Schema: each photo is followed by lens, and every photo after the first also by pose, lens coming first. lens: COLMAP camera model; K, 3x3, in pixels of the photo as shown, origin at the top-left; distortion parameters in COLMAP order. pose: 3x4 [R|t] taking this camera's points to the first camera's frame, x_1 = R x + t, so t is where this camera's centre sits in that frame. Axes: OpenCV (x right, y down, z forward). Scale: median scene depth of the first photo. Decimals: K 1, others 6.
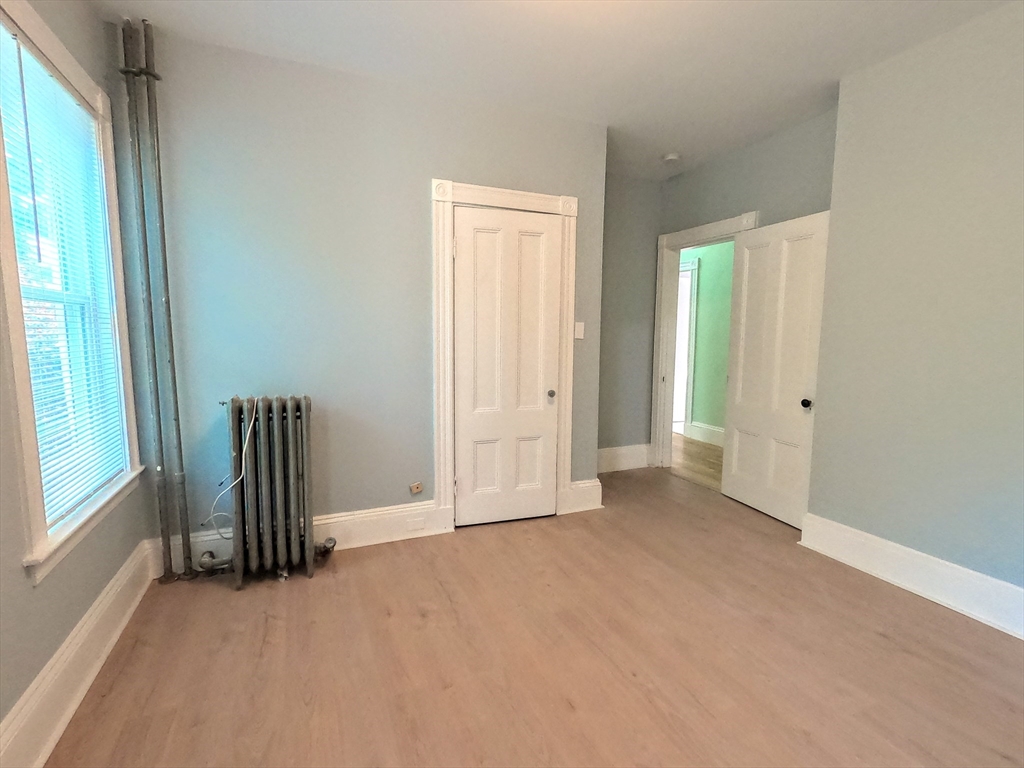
lens RADIAL K [[488.7, 0, 512.0], [0, 488.7, 384.0], [0, 0, 1]] dist [0.001781, 0.000031]
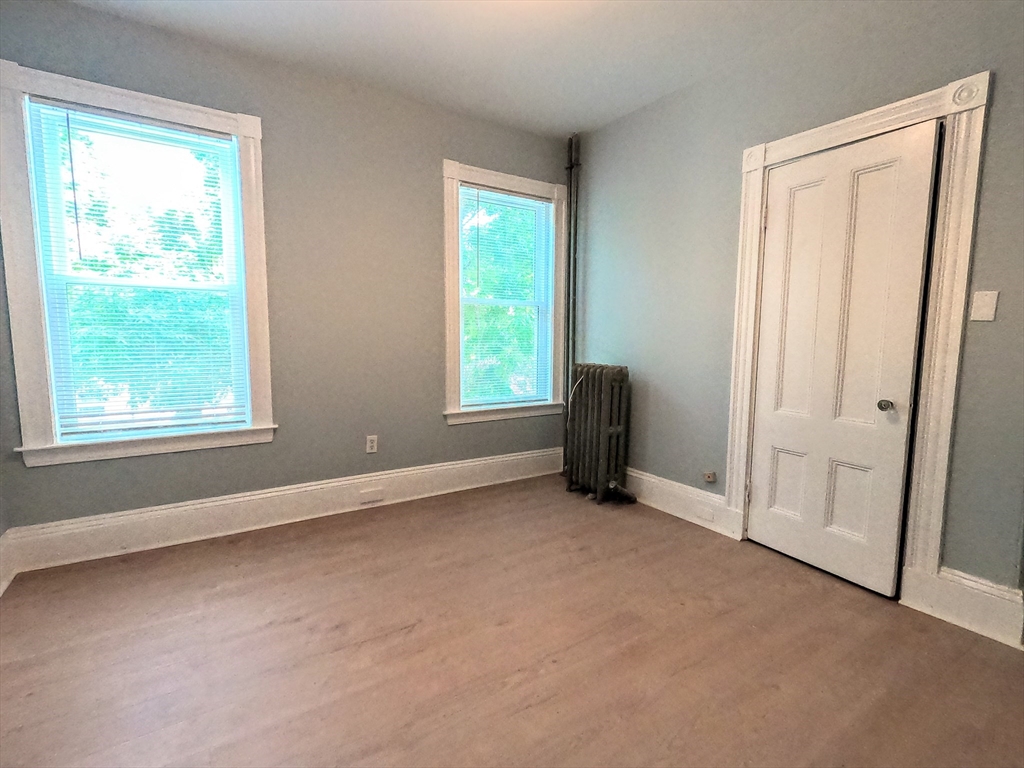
lens RADIAL K [[488.7, 0, 512.0], [0, 488.7, 384.0], [0, 0, 1]] dist [0.001781, 0.000031]
pose [[0.165426, 0.097119, -0.981429, 0.677364], [-0.114387, 0.990313, 0.078717, -0.003436], [0.979566, 0.099241, 0.174933, 0.423634]]
